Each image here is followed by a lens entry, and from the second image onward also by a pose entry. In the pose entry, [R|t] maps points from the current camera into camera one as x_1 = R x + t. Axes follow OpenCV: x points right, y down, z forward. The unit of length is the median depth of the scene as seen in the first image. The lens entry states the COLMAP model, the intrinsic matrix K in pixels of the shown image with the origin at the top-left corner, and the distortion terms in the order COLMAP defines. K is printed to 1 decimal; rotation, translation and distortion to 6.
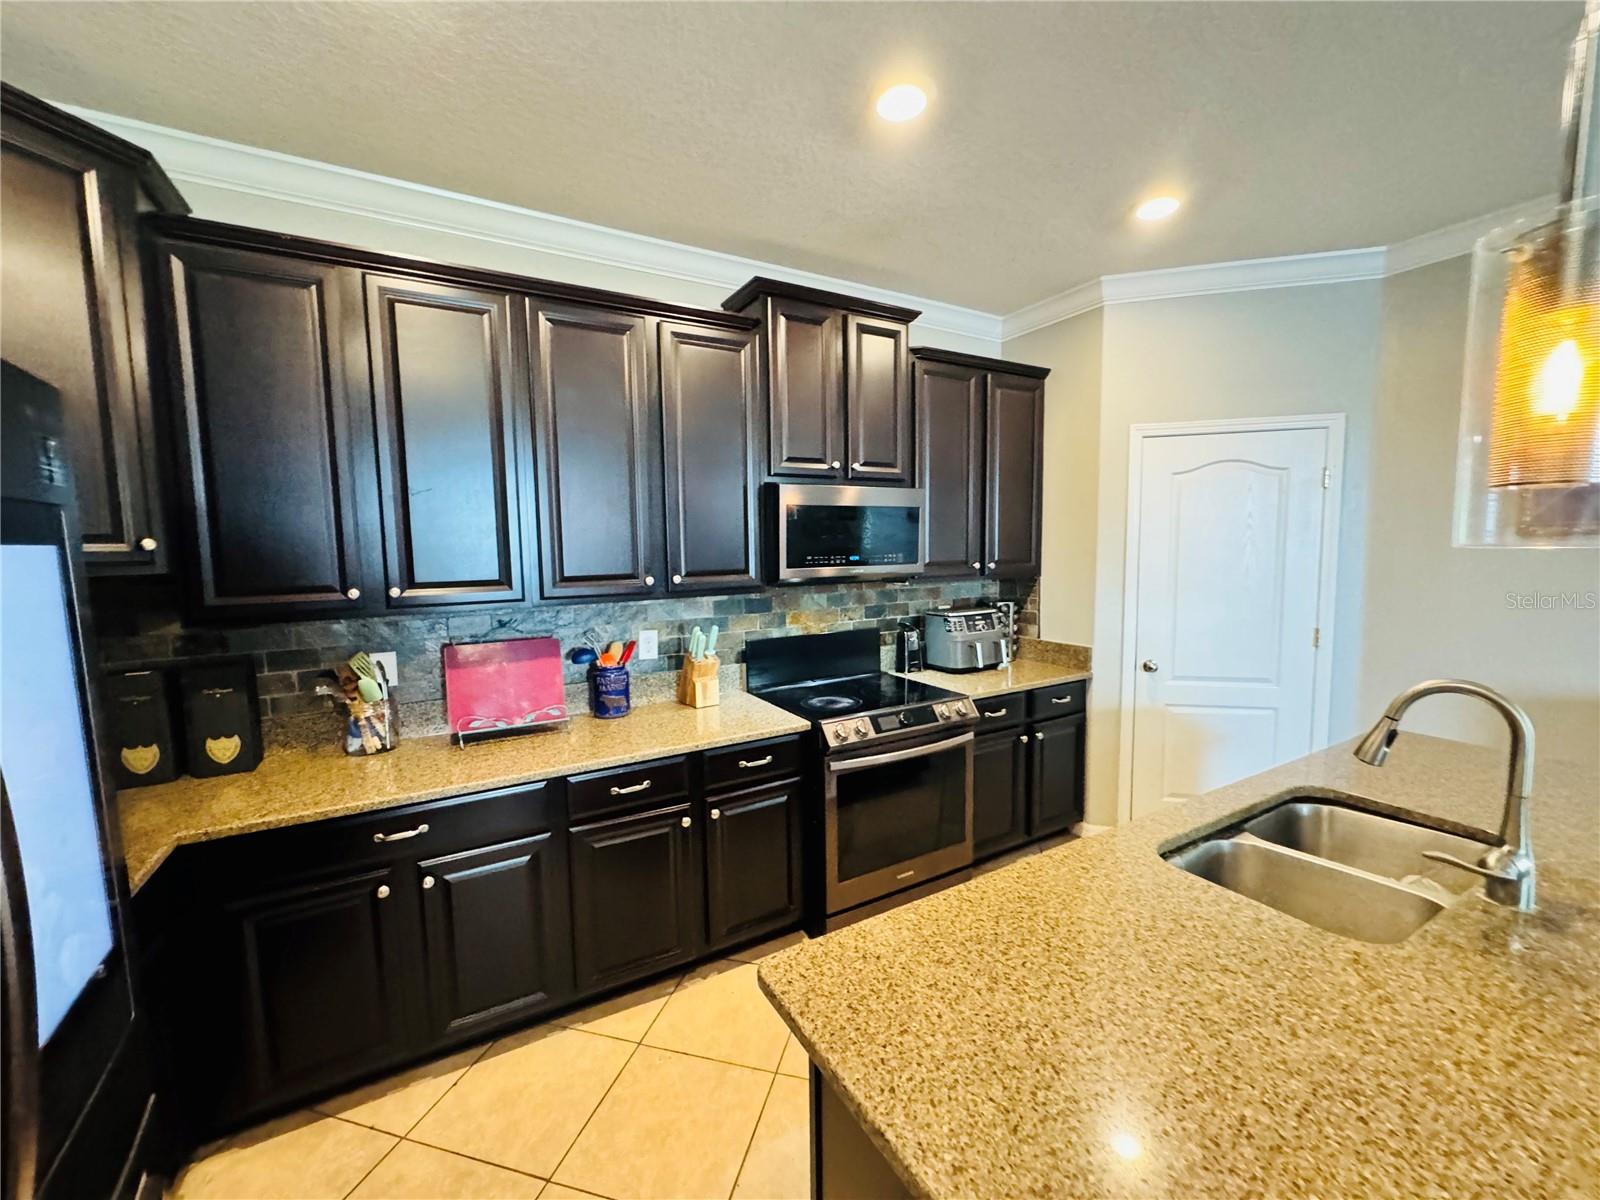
lens RADIAL K [[638.2, 0, 798.9], [0, 638.2, 600.2], [0, 0, 1]] dist [-0.003694, 0.000274]
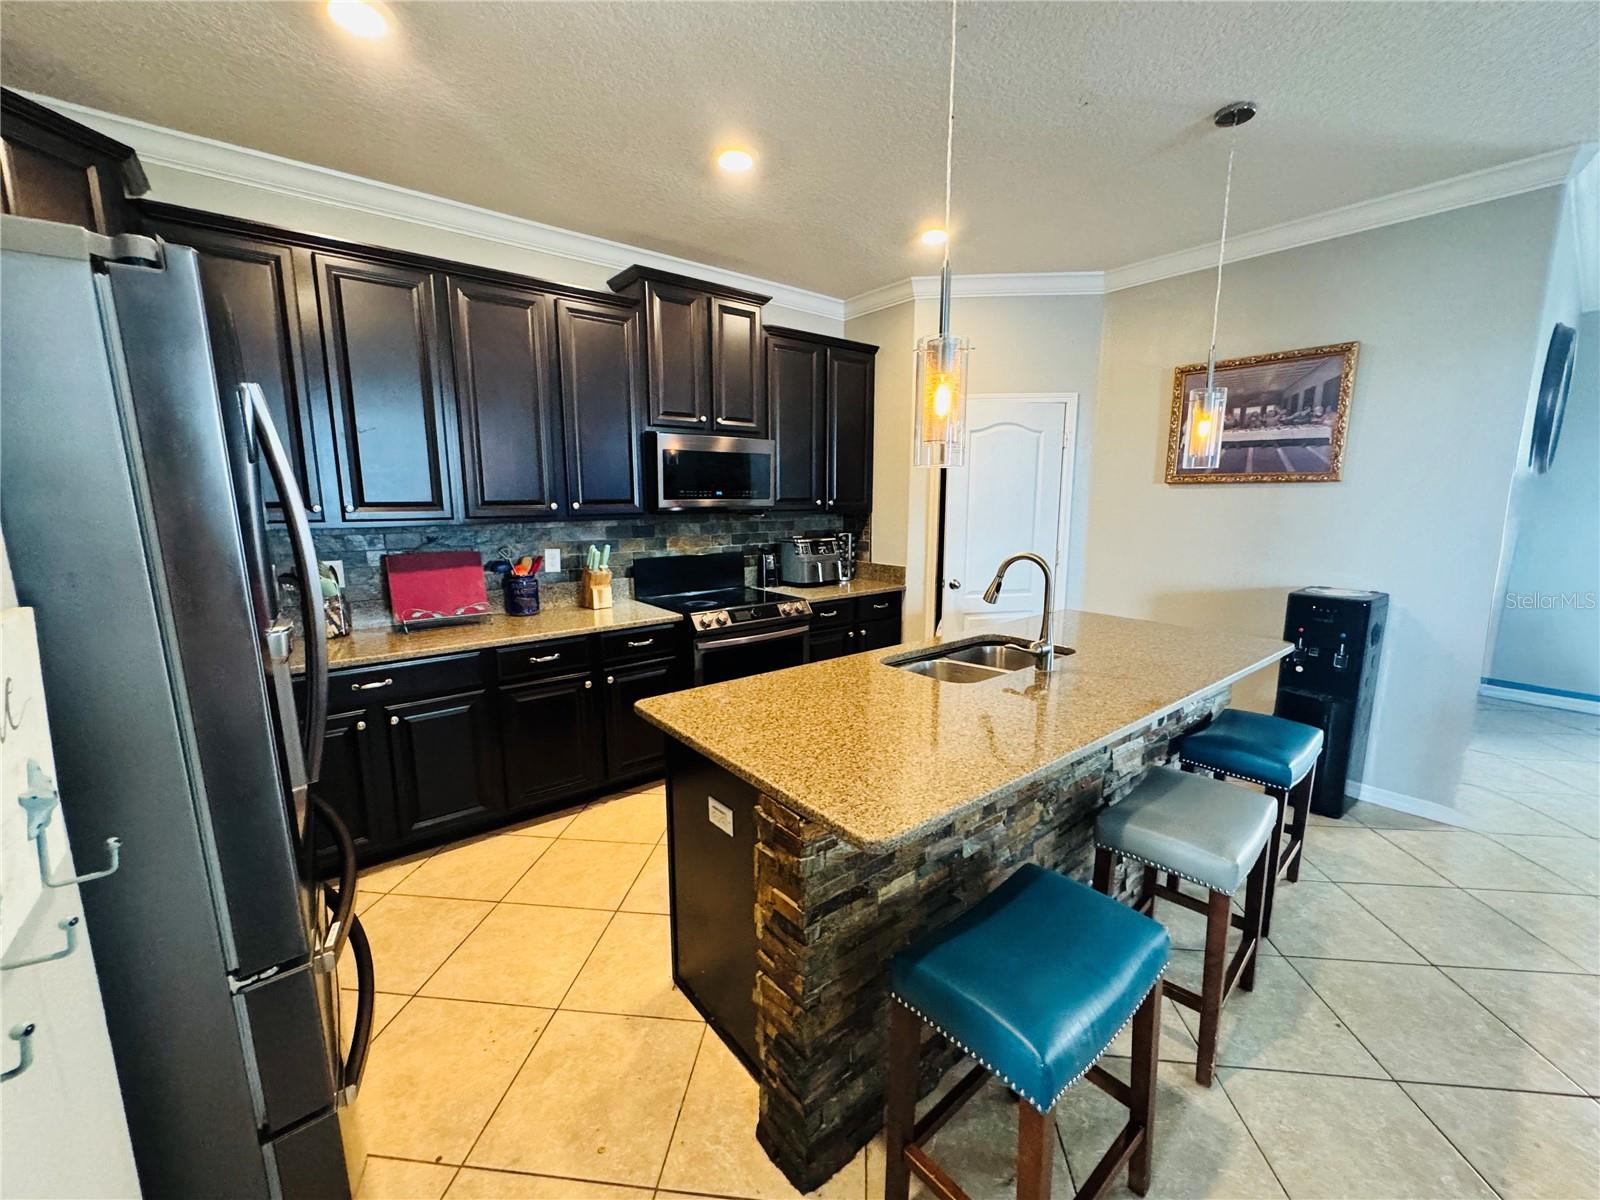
lens RADIAL K [[638.2, 0, 798.9], [0, 638.2, 600.2], [0, 0, 1]] dist [-0.003694, 0.000274]
pose [[0.987517, -0.010779, 0.157145, 0.044329], [-0.000683, 0.997353, 0.072702, 0.057898], [-0.157513, -0.071902, 0.984896, -0.319012]]
